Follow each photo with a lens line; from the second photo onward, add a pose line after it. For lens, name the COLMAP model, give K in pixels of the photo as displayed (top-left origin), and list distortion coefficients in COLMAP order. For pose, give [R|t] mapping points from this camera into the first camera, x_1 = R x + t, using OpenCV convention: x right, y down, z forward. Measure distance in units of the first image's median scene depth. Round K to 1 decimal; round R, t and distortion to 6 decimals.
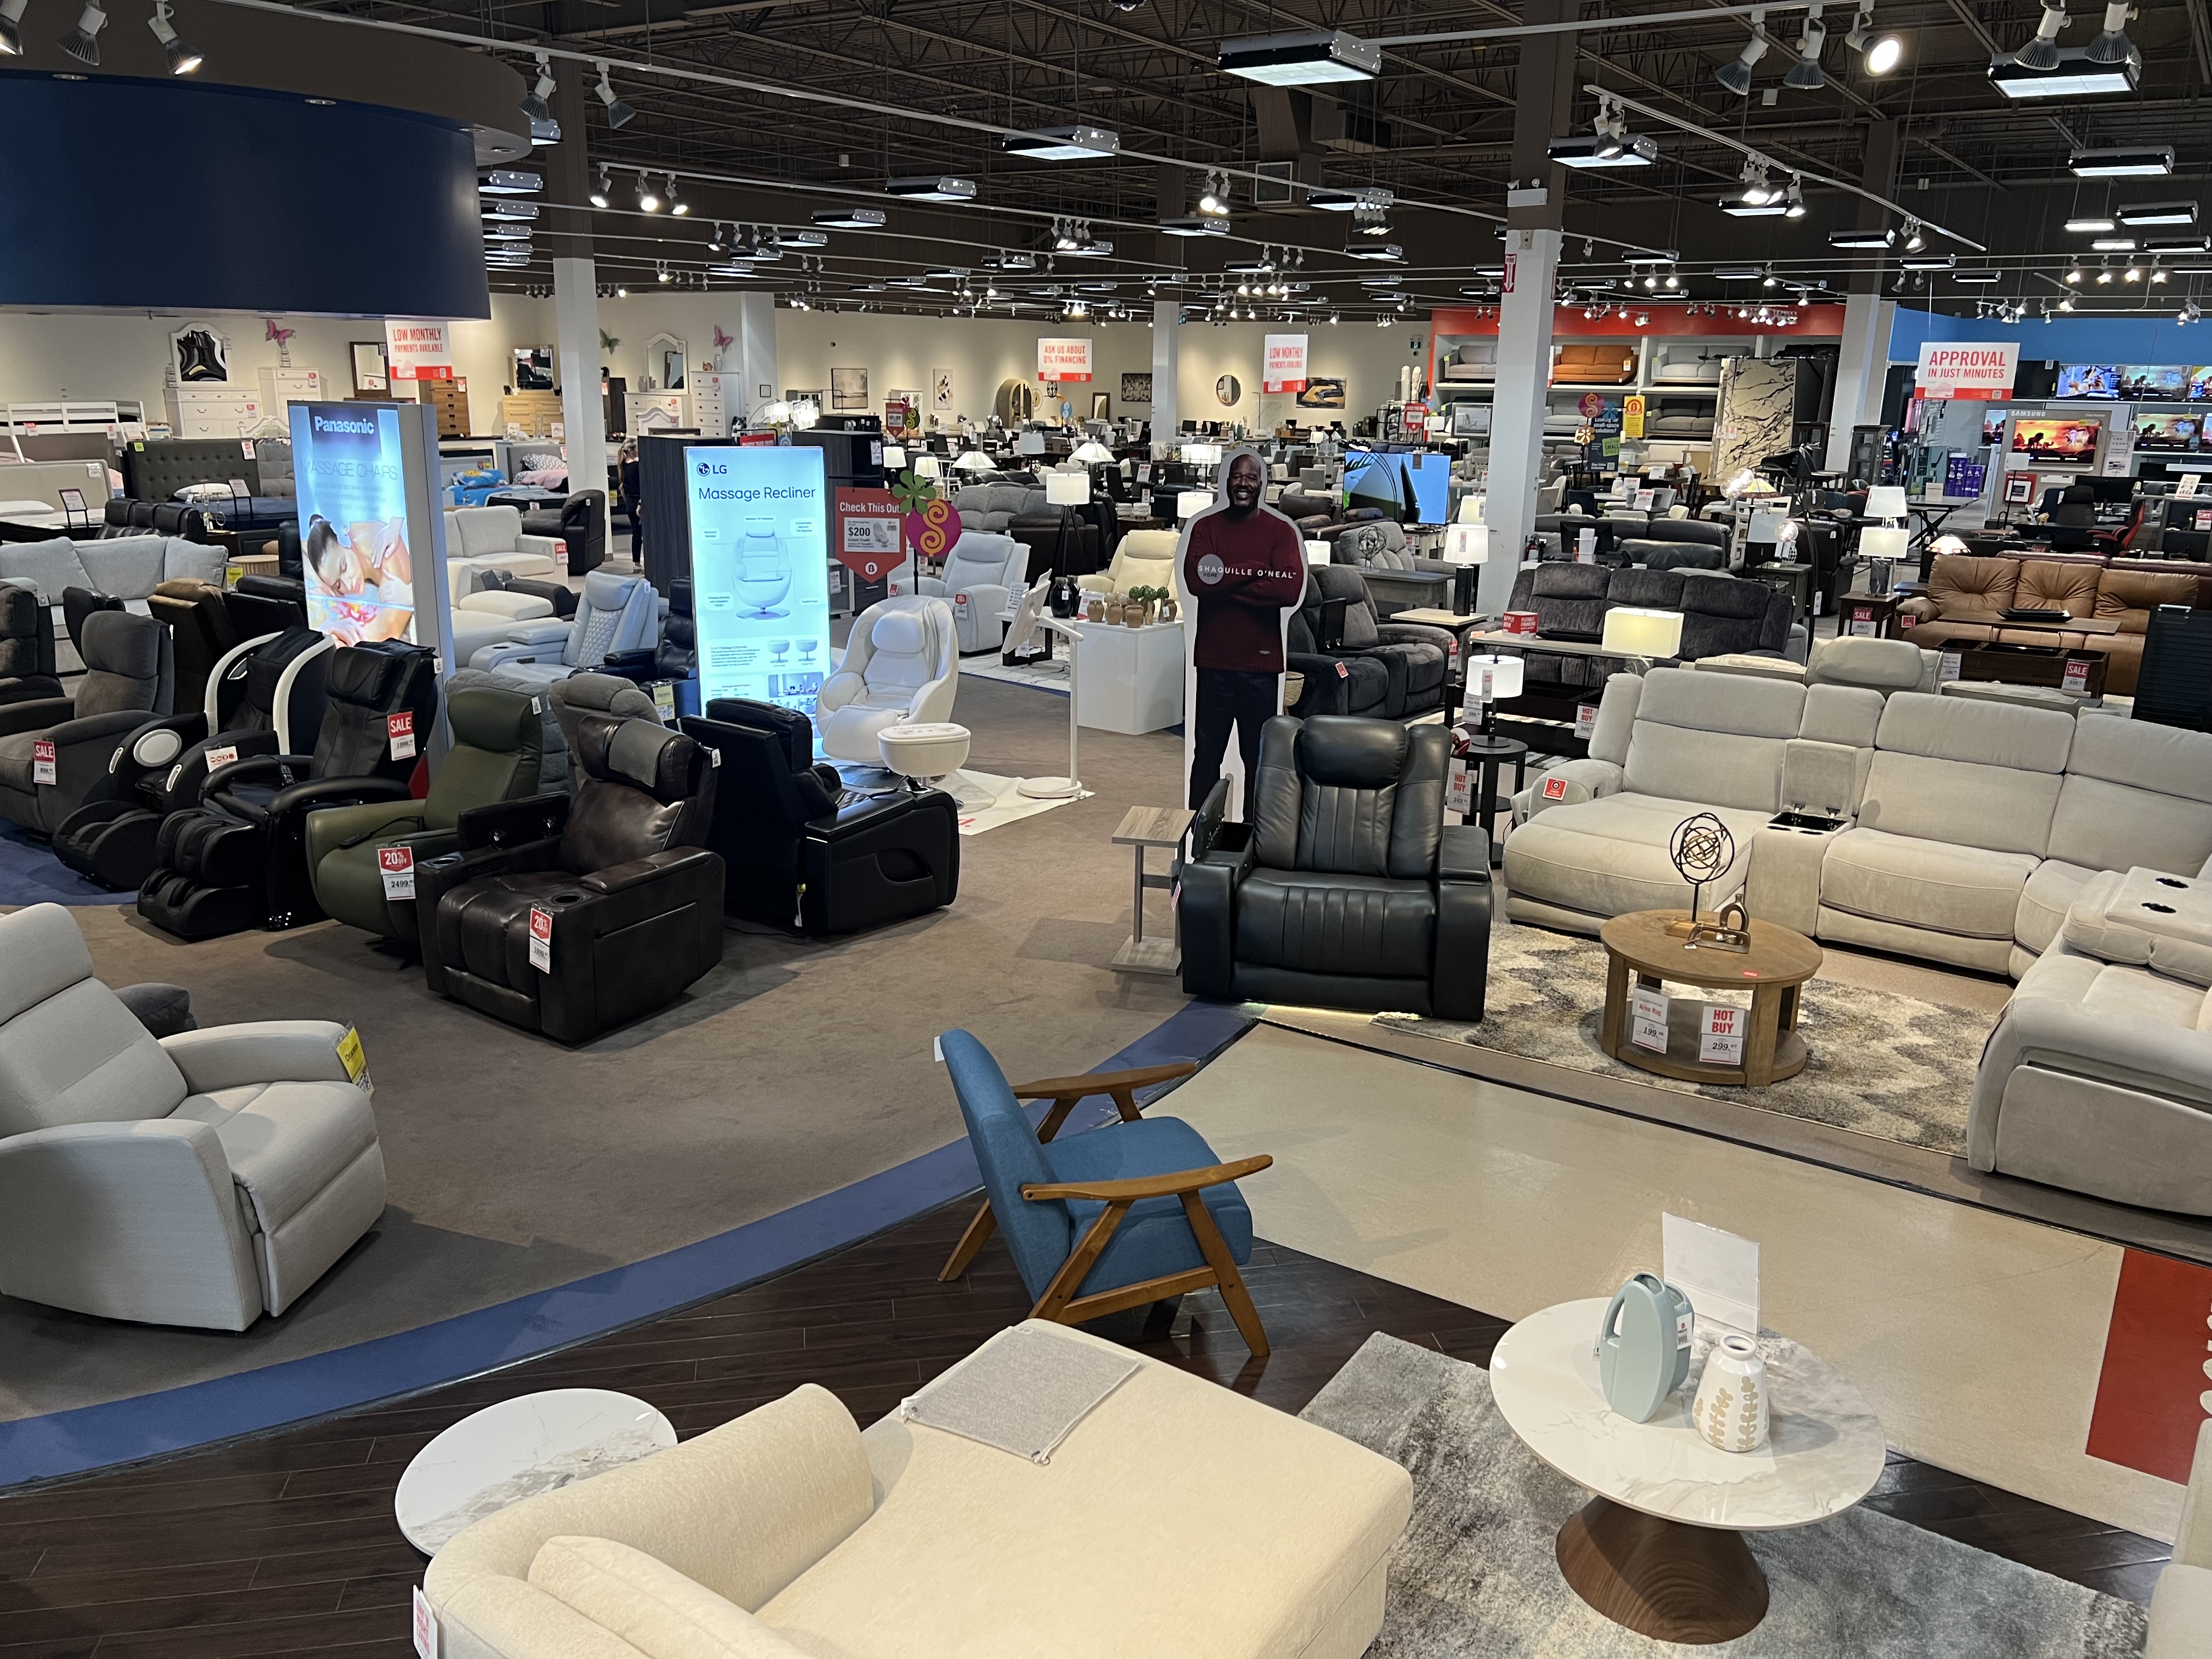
lens RADIAL K [[1698.9, 0, 1106.0], [0, 1698.9, 829.5], [0, 0, 1]] dist [0.045929, -0.005630]
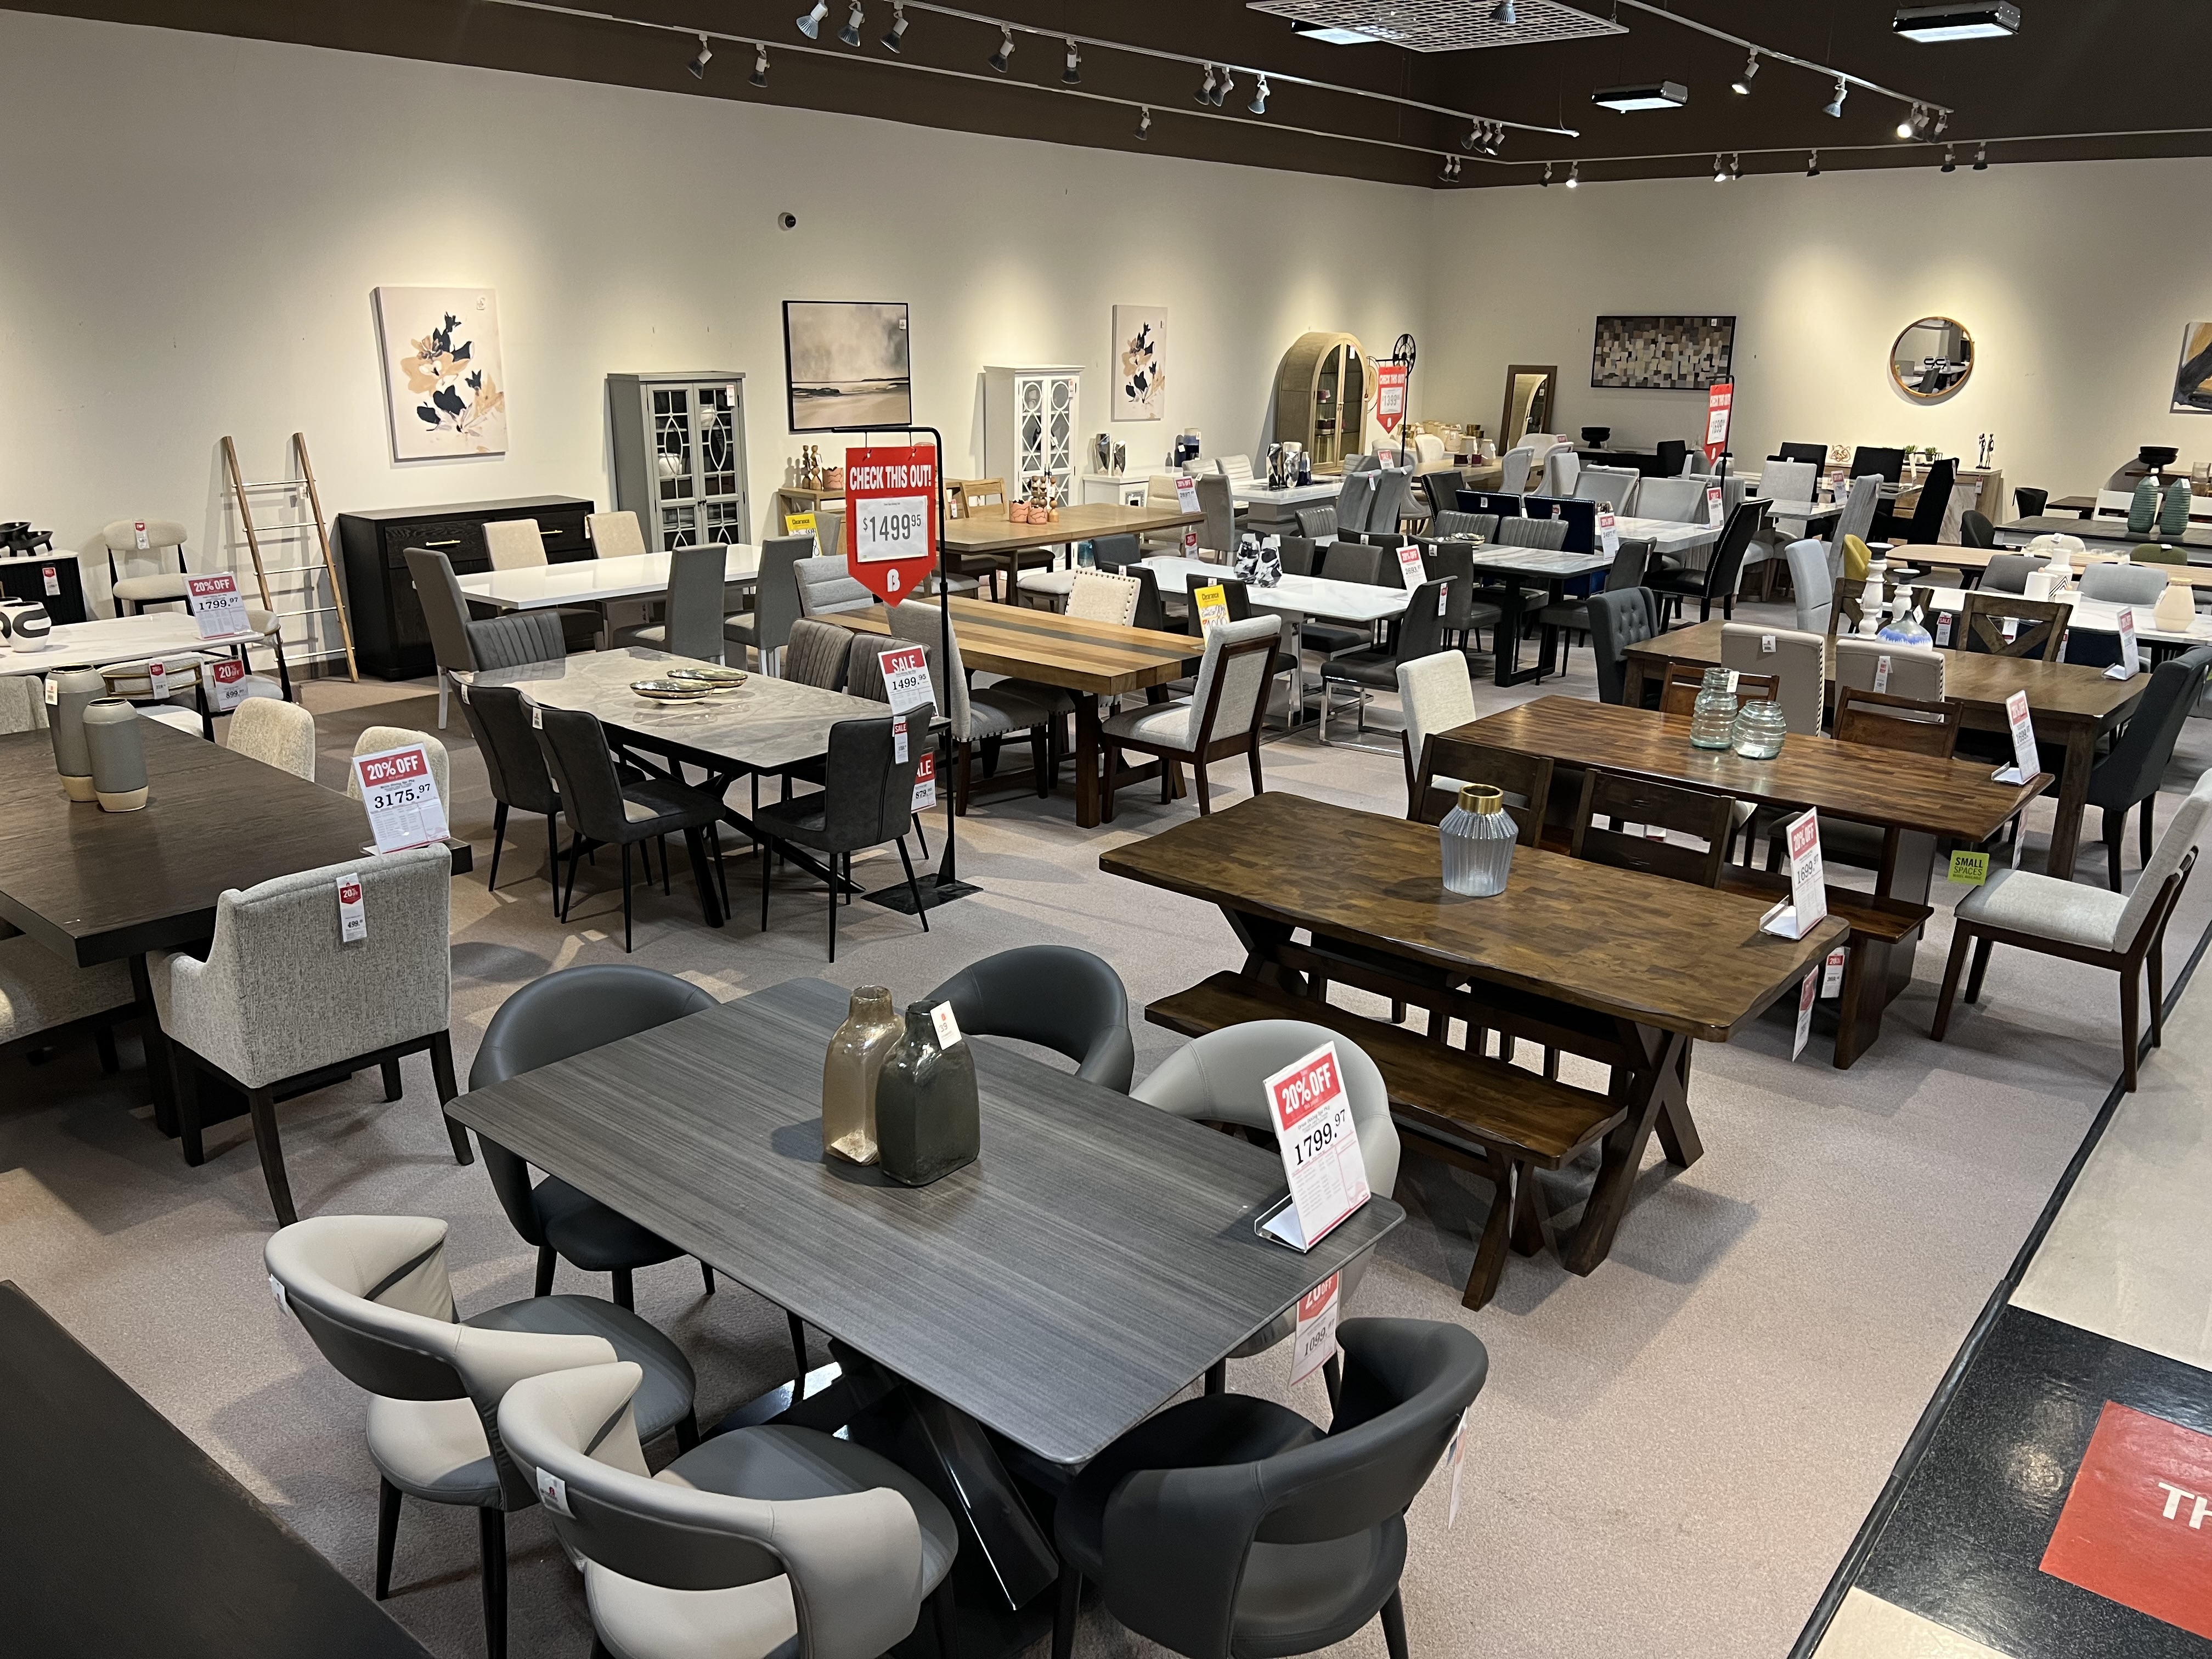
lens RADIAL K [[1698.9, 0, 1106.0], [0, 1698.9, 829.5], [0, 0, 1]] dist [0.045929, -0.005630]
pose [[0.997496, 0.022649, -0.067004, -0.074414], [-0.020706, 0.999349, 0.029556, -0.168462], [0.067629, -0.028095, 0.997315, 0.631952]]
